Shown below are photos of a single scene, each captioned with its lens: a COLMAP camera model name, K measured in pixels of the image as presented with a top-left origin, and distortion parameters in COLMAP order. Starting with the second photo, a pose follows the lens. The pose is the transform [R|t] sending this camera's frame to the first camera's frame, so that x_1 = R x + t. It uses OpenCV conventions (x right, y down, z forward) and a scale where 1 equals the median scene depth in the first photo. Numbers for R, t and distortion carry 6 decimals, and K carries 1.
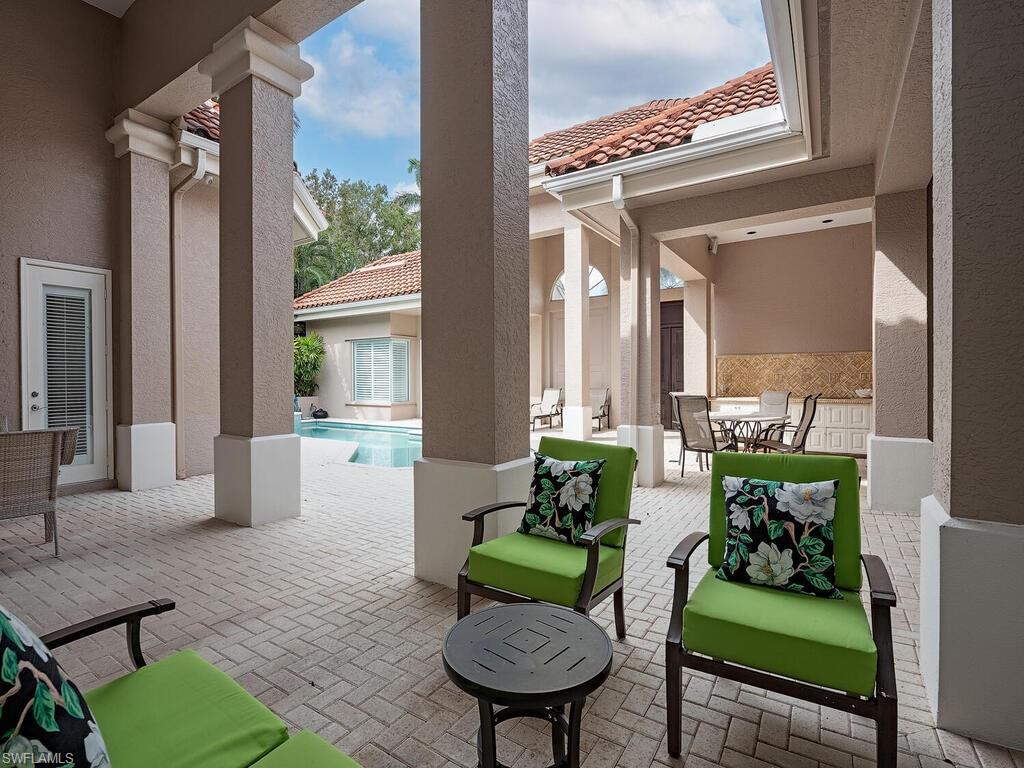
lens RADIAL K [[486.4, 0, 512.0], [0, 486.4, 384.0], [0, 0, 1]] dist [0.000666, 0.000146]
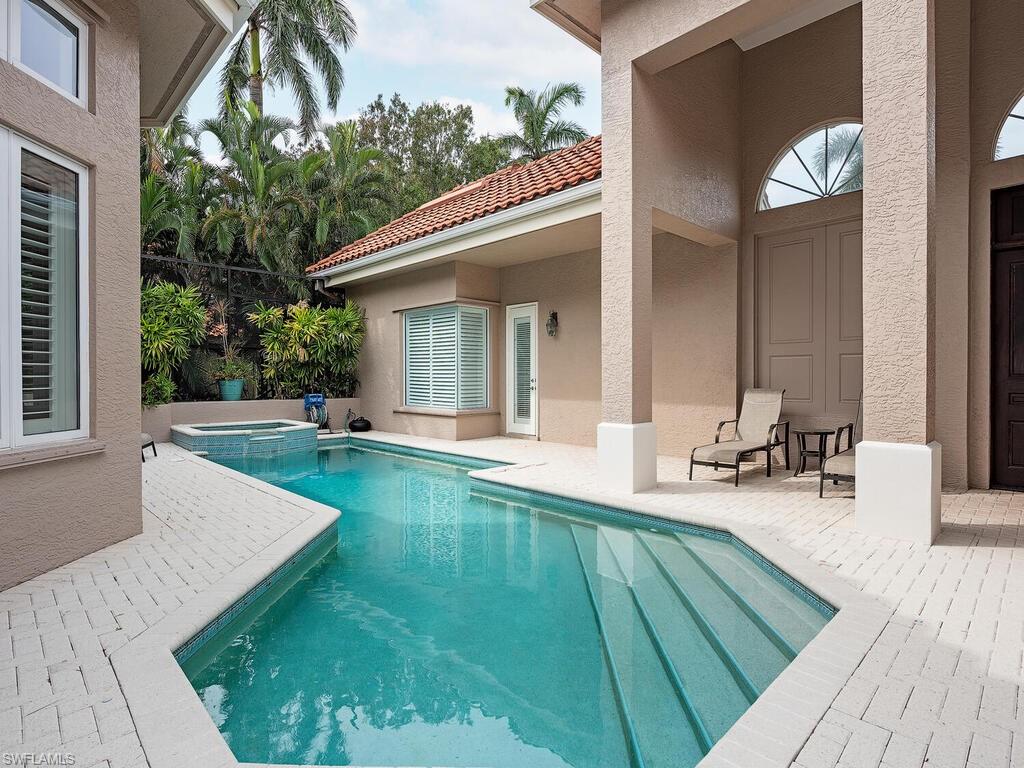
lens RADIAL K [[520.6, 0, 512.0], [0, 520.6, 384.0], [0, 0, 1]] dist [0.004552, 0.000984]
pose [[0.976405, 0.007740, -0.215807, -0.040370], [-0.008111, 0.999967, -0.000835, 0.005488], [0.215793, 0.002566, 0.976436, 0.365367]]
